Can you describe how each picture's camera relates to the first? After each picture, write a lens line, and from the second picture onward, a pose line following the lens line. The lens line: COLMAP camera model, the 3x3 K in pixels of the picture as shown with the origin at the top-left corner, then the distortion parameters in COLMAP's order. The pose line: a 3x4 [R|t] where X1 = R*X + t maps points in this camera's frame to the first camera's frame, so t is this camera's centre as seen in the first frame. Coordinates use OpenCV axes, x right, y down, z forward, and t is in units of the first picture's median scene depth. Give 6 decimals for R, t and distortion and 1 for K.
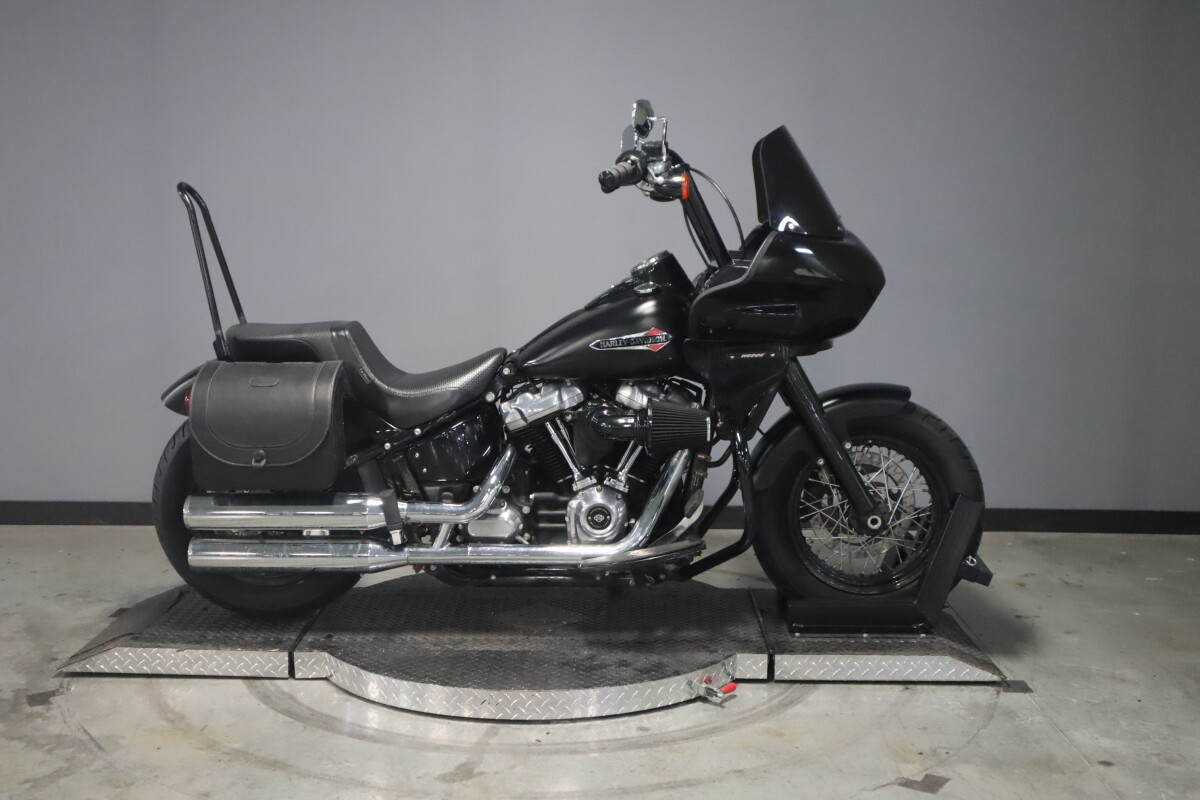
lens RADIAL K [[1476.5, 0, 600.0], [0, 1476.5, 400.0], [0, 0, 1]] dist [0.022044, 0.008216]
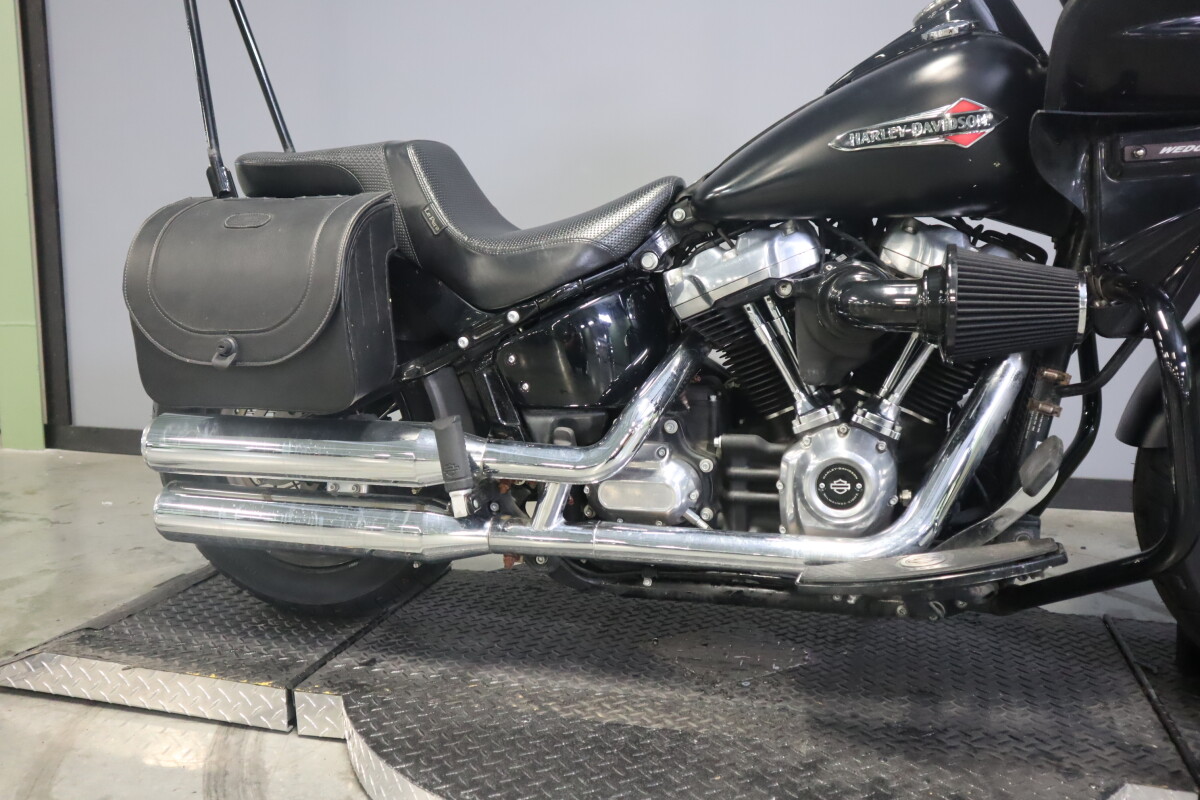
lens RADIAL K [[1082.1, 0, 600.0], [0, 1082.1, 400.0], [0, 0, 1]] dist [-0.078672, 0.164393]
pose [[0.969576, 0.028839, -0.243087, 0.008457], [-0.026350, 0.999562, 0.013487, 0.046325], [0.243369, -0.006671, 0.969911, 0.607288]]
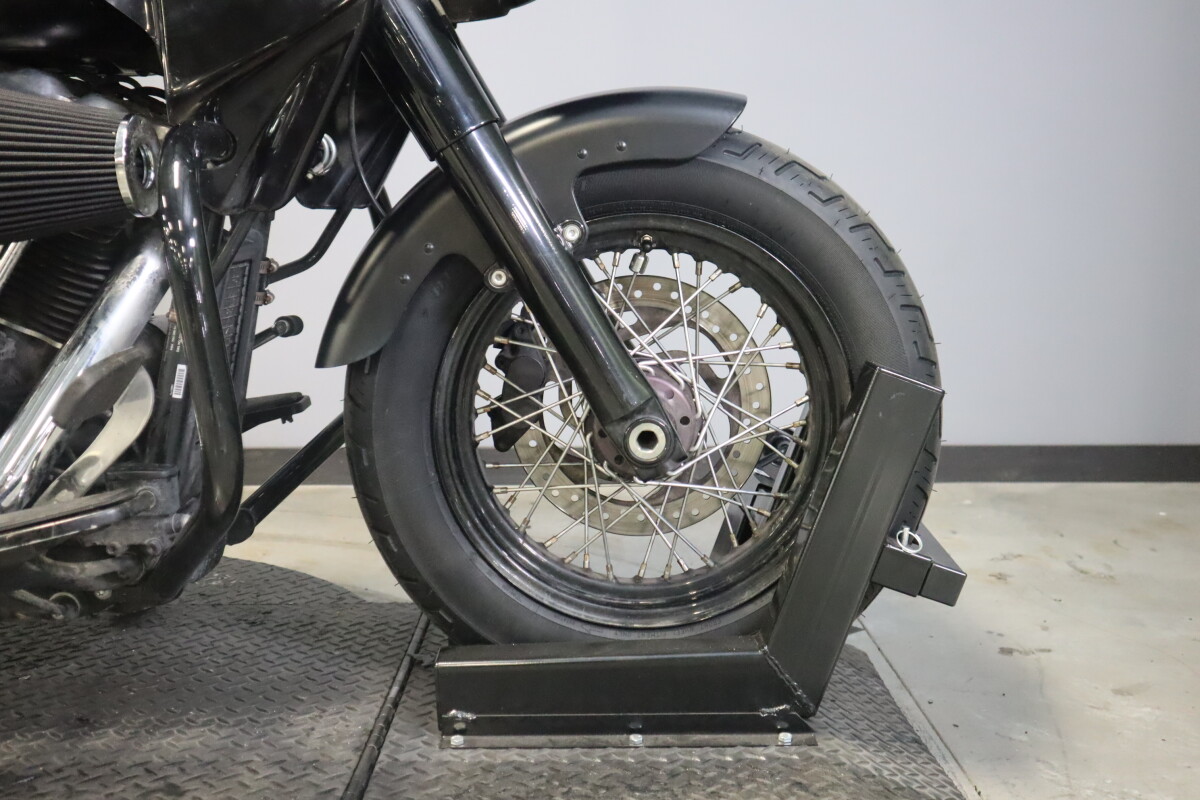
lens RADIAL K [[1261.7, 0, 600.0], [0, 1261.7, 400.0], [0, 0, 1]] dist [0.013937, 0.010579]
pose [[0.999852, -0.011140, 0.013142, 0.168938], [0.011014, 0.999893, 0.009639, 0.068943], [-0.013248, -0.009492, 0.999867, 0.681697]]
